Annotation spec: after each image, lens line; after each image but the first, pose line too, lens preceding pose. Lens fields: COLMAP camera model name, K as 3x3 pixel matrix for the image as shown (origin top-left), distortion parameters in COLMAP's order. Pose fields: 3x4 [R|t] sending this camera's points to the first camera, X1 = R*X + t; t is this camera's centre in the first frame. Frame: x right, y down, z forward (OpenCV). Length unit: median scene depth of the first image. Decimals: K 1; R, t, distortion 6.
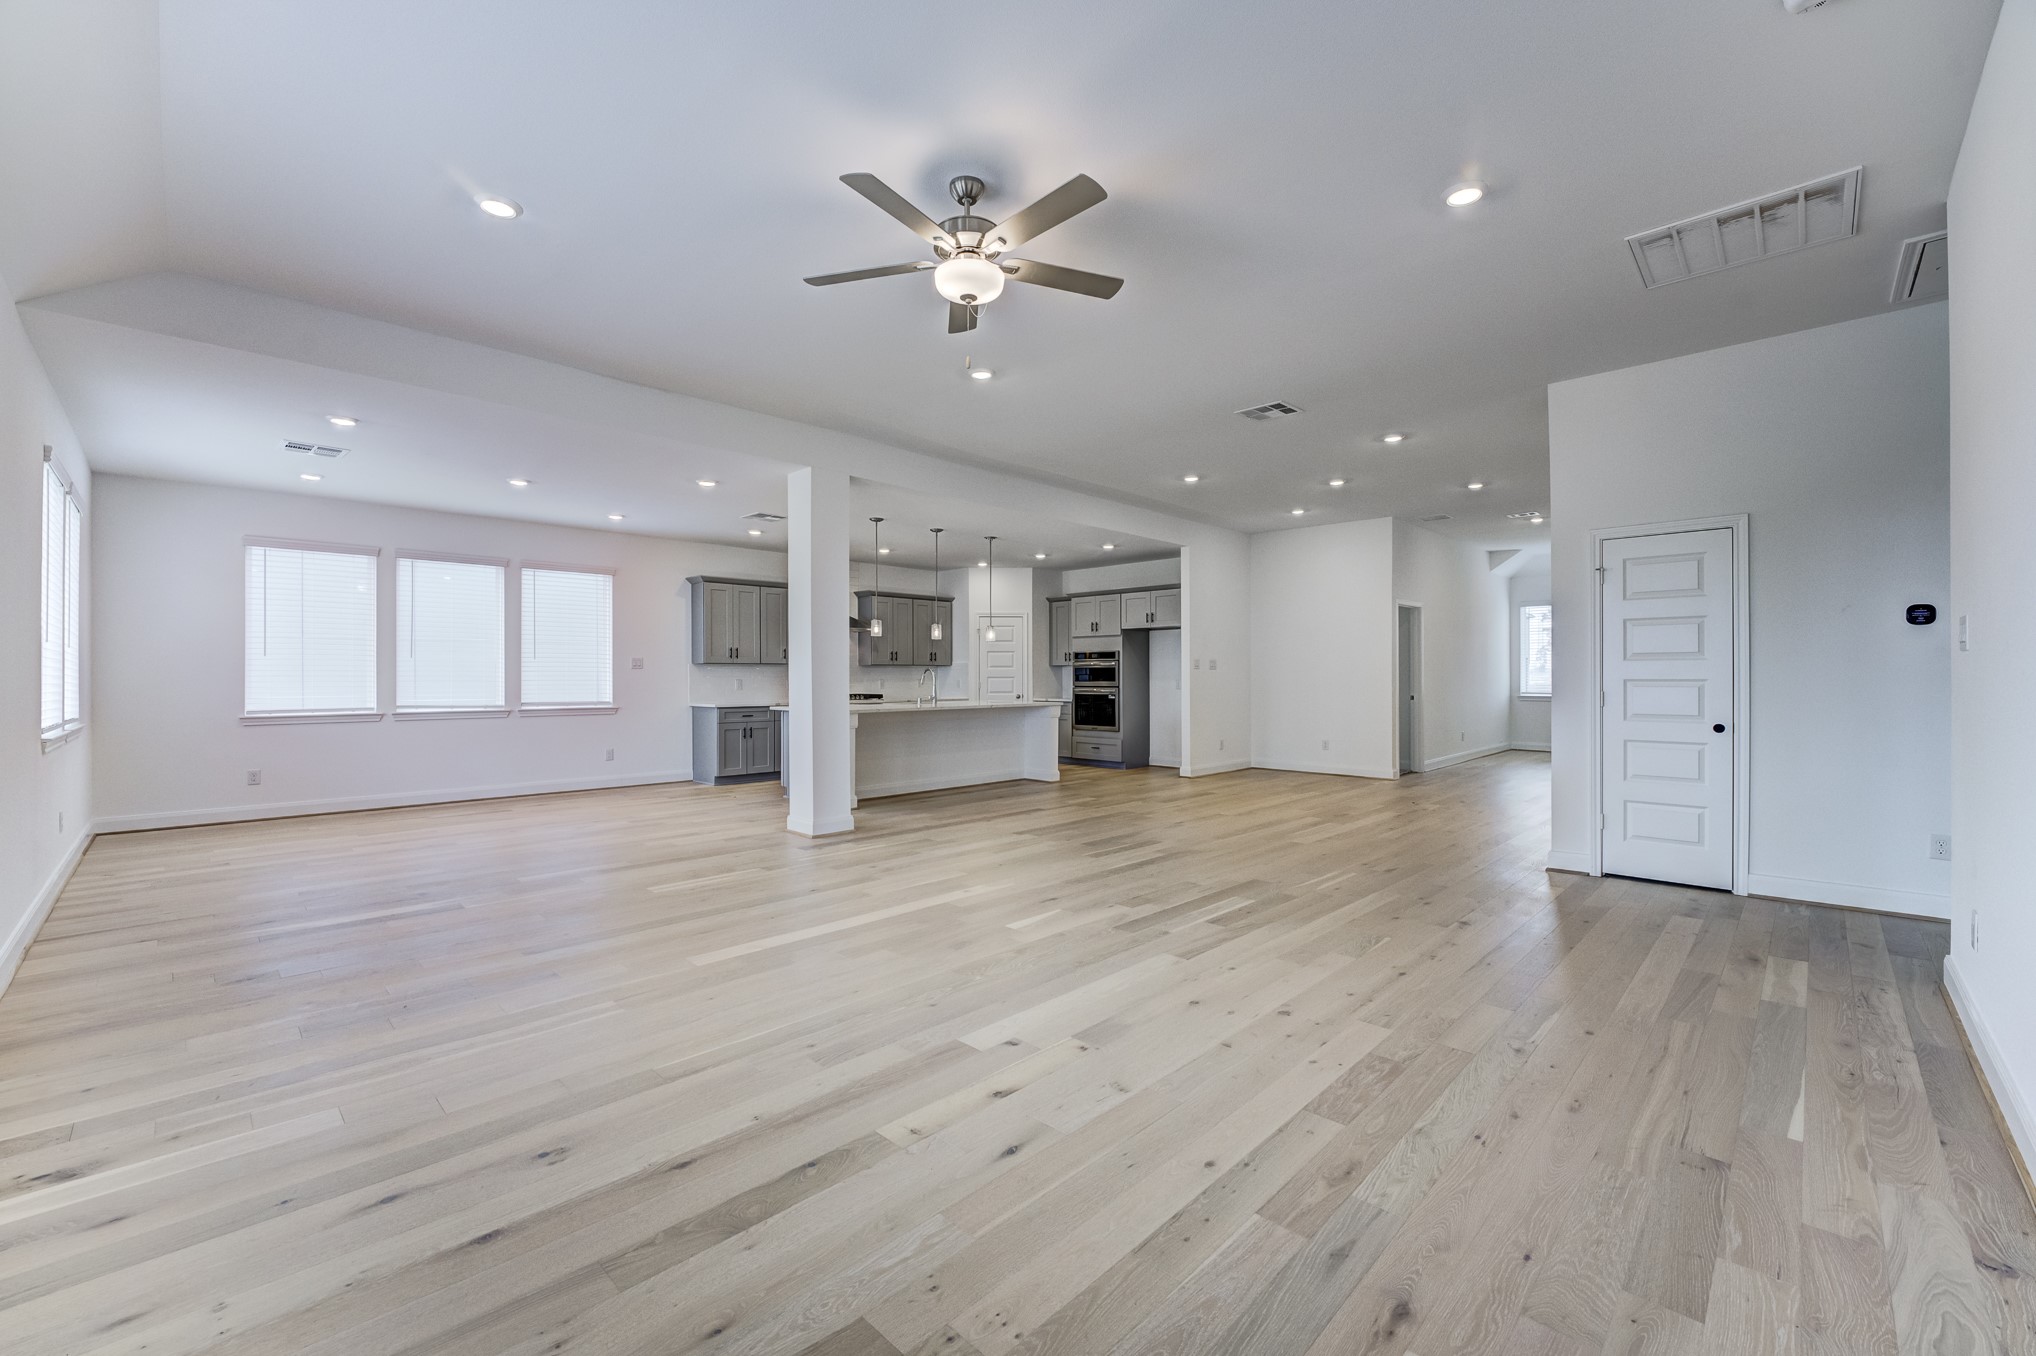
lens RADIAL K [[823.5, 0, 1011.8], [0, 823.5, 683.4], [0, 0, 1]] dist [-0.017707, 0.003165]
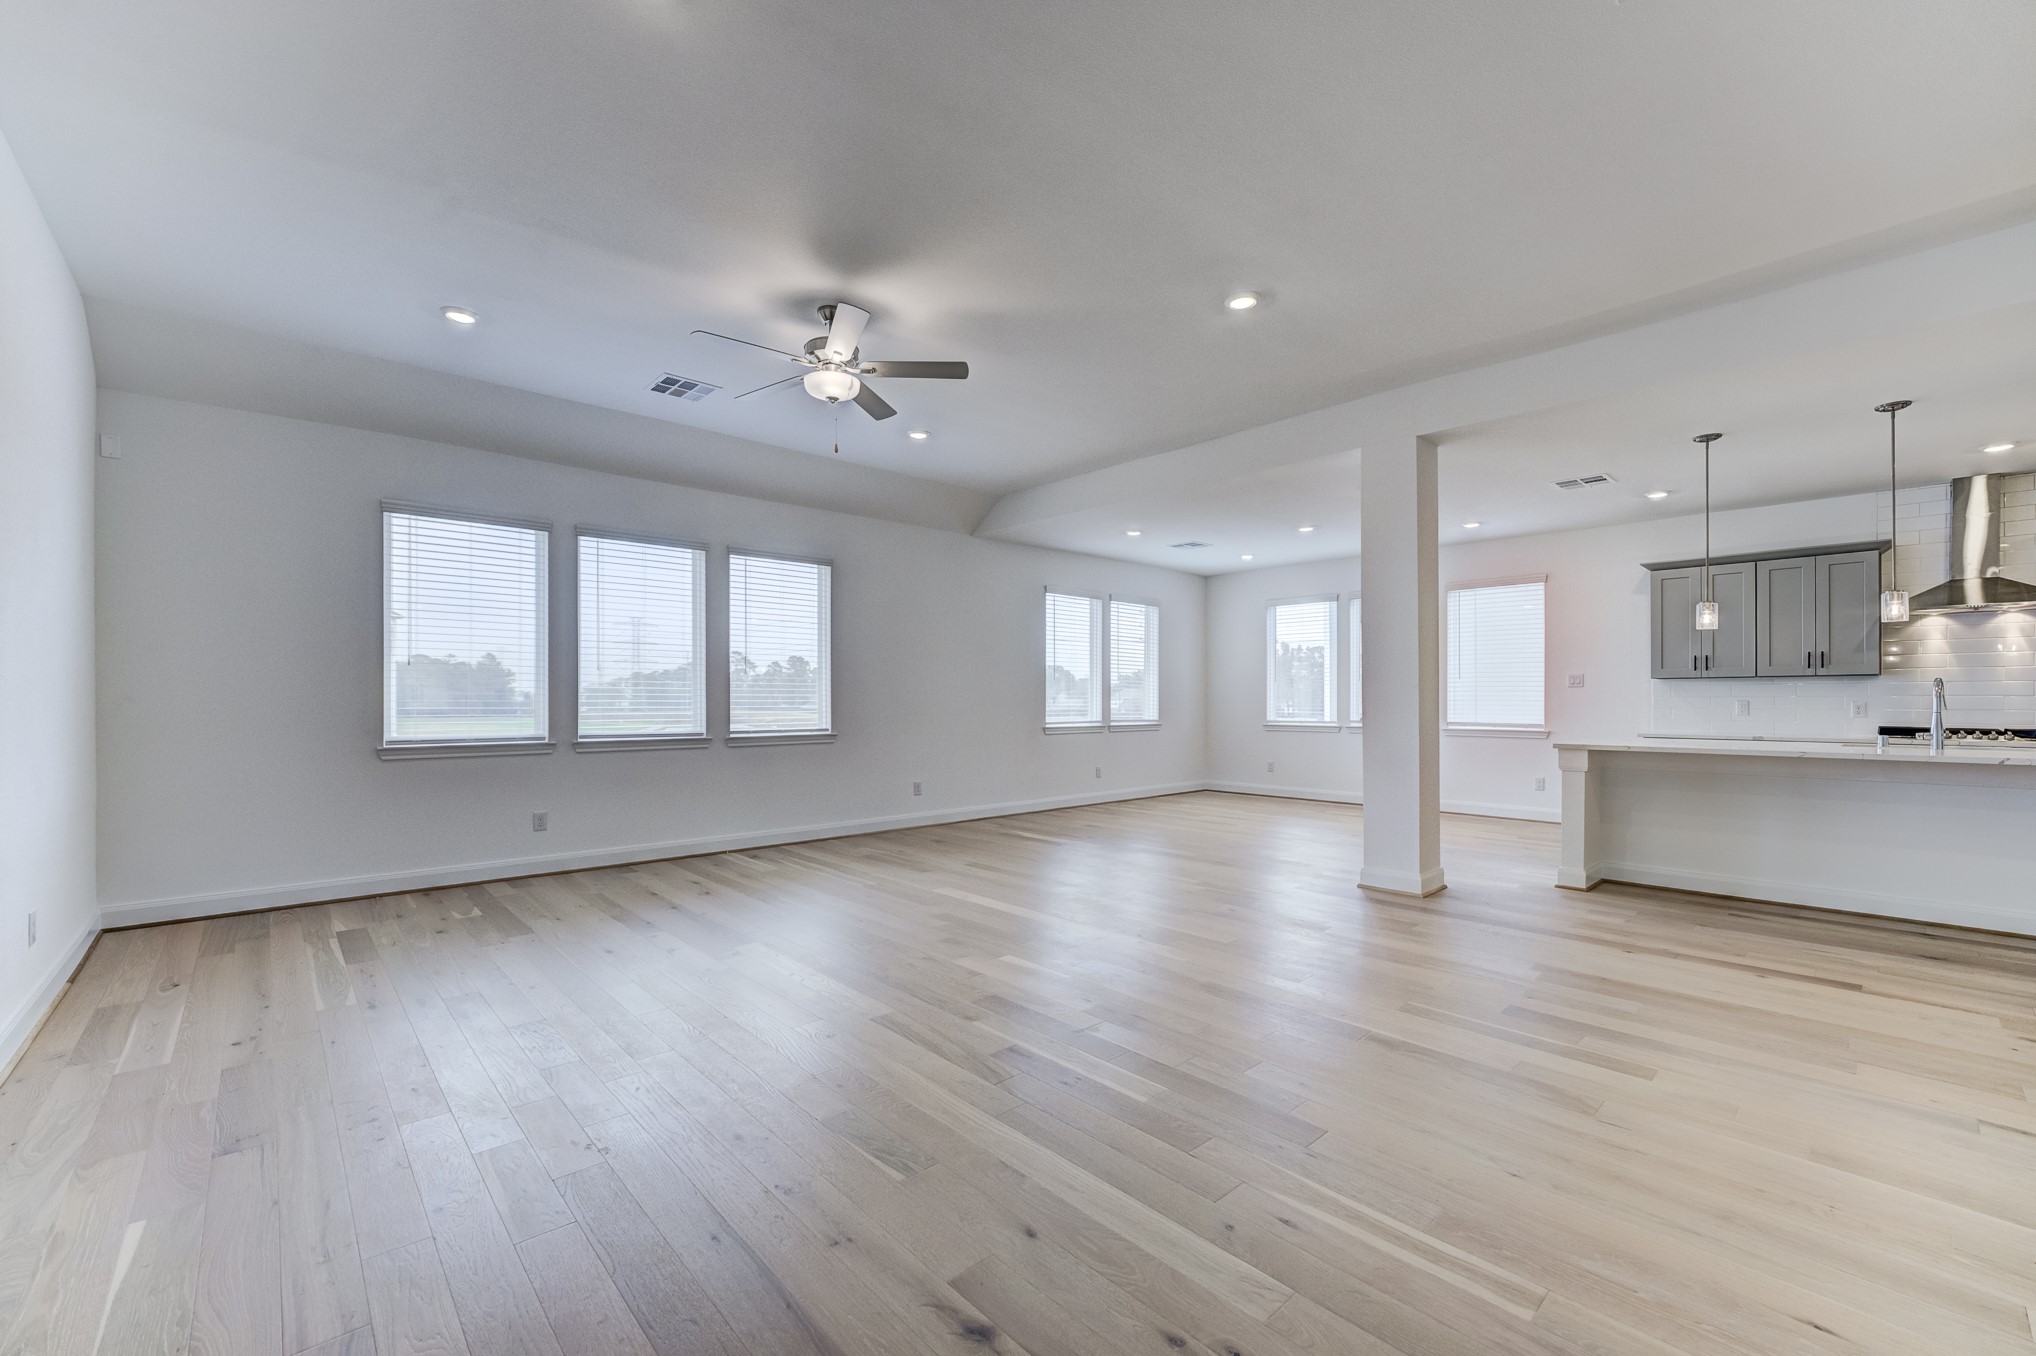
lens RADIAL K [[823.5, 0, 1009.8], [0, 823.5, 696.7], [0, 0, 1]] dist [-0.017707, 0.003165]
pose [[-0.048662, -0.000334, -0.998815, 1.012604], [-0.008613, 0.999963, 0.000086, -0.006388], [0.998778, 0.008607, -0.048663, 1.116647]]
